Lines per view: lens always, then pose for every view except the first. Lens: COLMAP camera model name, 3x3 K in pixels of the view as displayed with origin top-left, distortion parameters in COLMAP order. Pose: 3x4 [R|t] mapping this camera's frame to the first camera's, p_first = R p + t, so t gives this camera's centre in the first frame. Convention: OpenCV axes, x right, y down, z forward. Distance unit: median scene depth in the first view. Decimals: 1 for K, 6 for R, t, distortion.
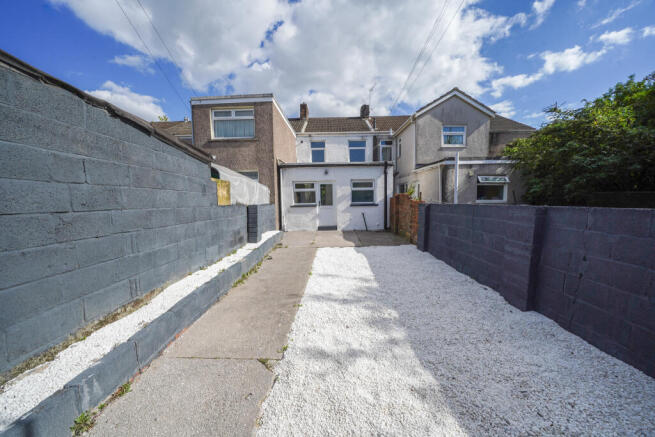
lens RADIAL K [[227.7, 0, 329.1], [0, 227.7, 218.5], [0, 0, 1]] dist [-0.021226, -0.000002]
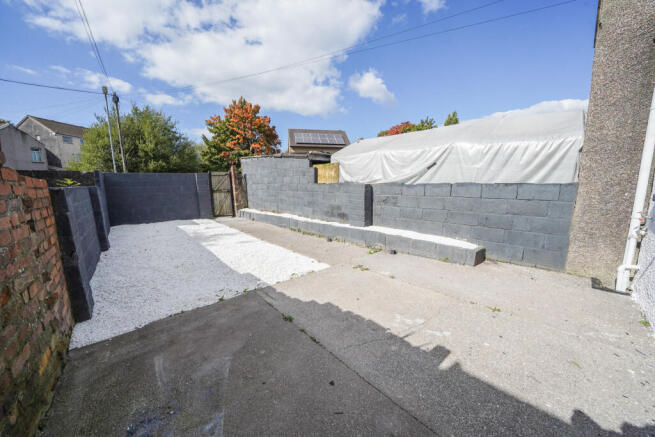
lens RADIAL K [[227.7, 0, 329.1], [0, 227.7, 218.5], [0, 0, 1]] dist [-0.021226, -0.000002]
pose [[-0.727414, 0.121854, -0.675293, 0.211828], [-0.035598, 0.976080, 0.214476, -0.067620], [0.685275, 0.180052, -0.705676, 0.936890]]
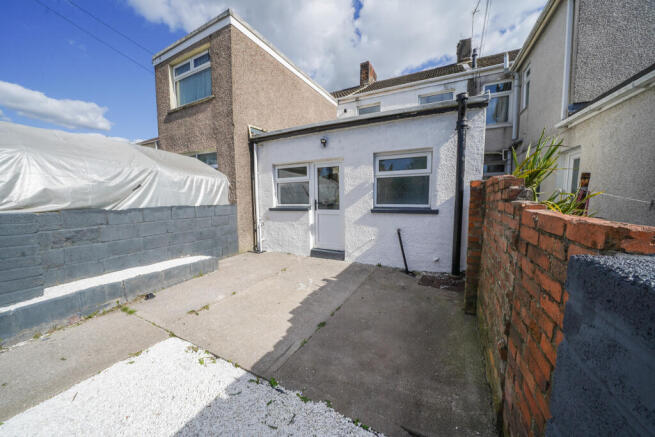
lens RADIAL K [[227.7, 0, 329.1], [0, 227.7, 218.5], [0, 0, 1]] dist [-0.021226, -0.000002]
pose [[0.896758, 0.047851, -0.439926, 0.217804], [-0.039708, 0.998827, 0.027700, -0.051452], [0.440735, -0.007372, 0.897607, 0.551951]]
